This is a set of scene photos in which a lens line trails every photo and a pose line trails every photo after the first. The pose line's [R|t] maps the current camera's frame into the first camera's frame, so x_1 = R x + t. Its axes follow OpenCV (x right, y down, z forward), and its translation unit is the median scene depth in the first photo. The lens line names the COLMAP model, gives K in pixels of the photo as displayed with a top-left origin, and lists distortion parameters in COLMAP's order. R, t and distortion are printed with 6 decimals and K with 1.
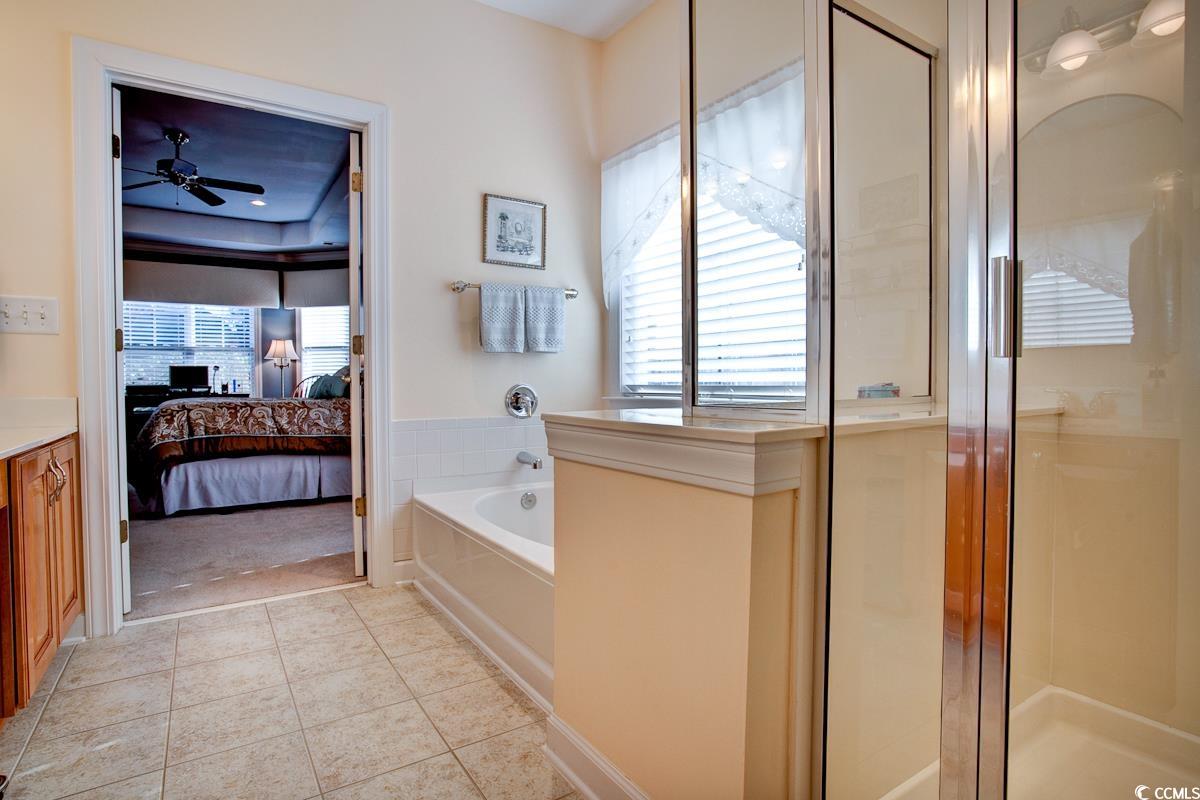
lens RADIAL K [[602.0, 0, 592.9], [0, 602.0, 399.1], [0, 0, 1]] dist [-0.058078, 0.019953]
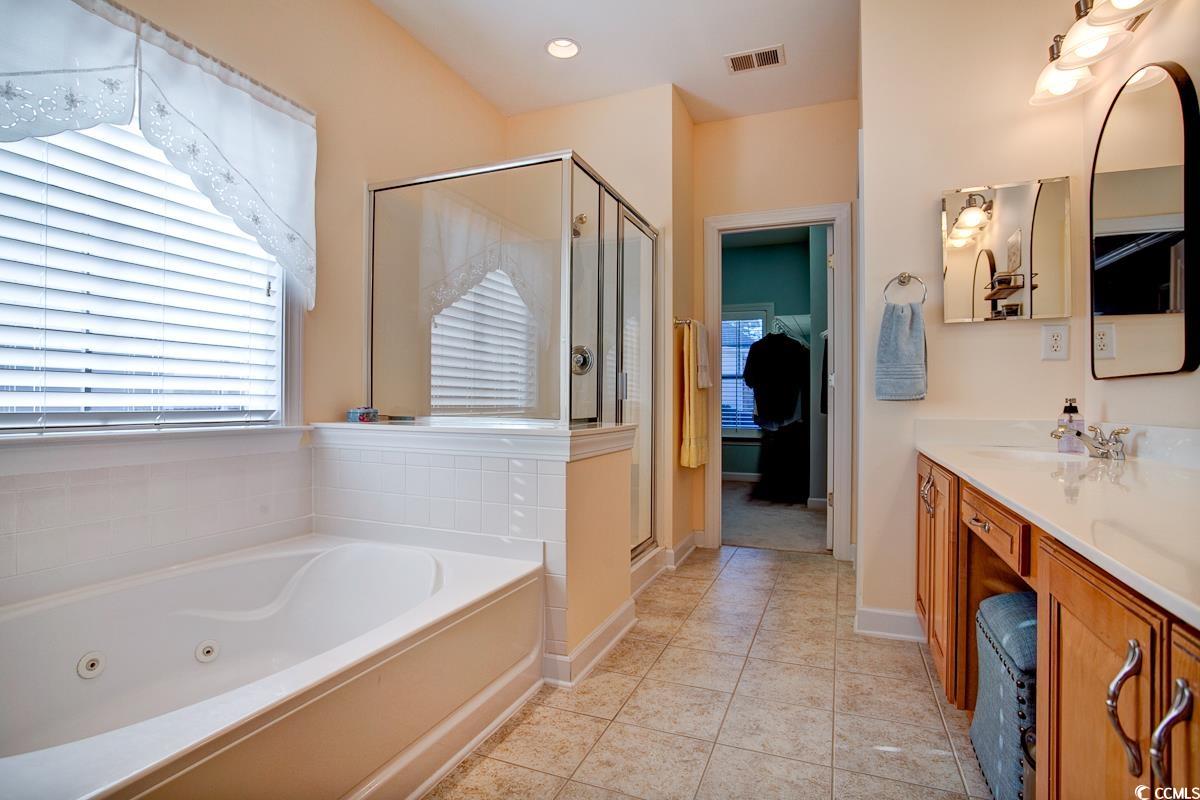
lens RADIAL K [[602.0, 0, 594.7], [0, 602.0, 402.7], [0, 0, 1]] dist [-0.058078, 0.019953]
pose [[-0.564020, 0.004893, 0.825746, -1.061361], [0.023962, 0.999658, 0.010443, -0.043675], [-0.825413, 0.025676, -0.563945, 1.487383]]
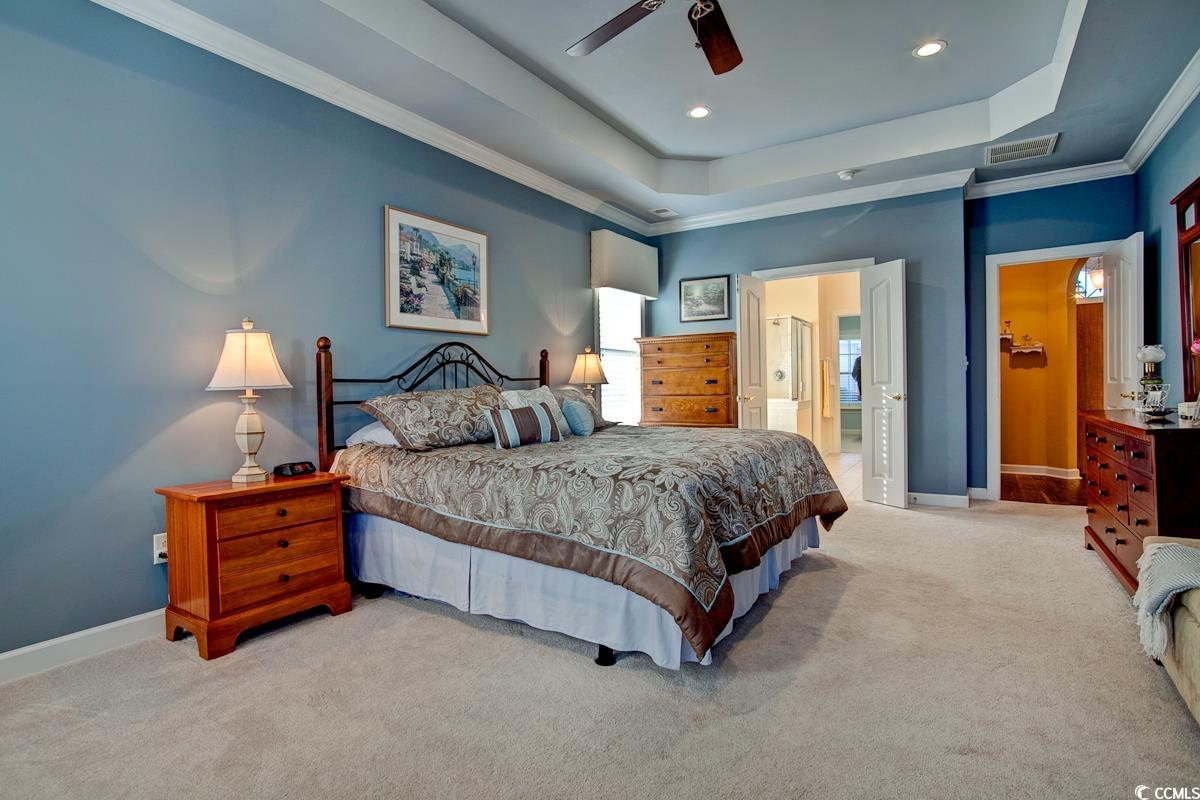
lens RADIAL K [[602.0, 0, 593.1], [0, 602.0, 396.7], [0, 0, 1]] dist [-0.058078, 0.019953]
pose [[-0.404849, -0.004860, 0.914370, -4.982808], [0.046030, 0.998610, 0.025689, -0.287564], [-0.913224, 0.052489, -0.404063, 5.605755]]
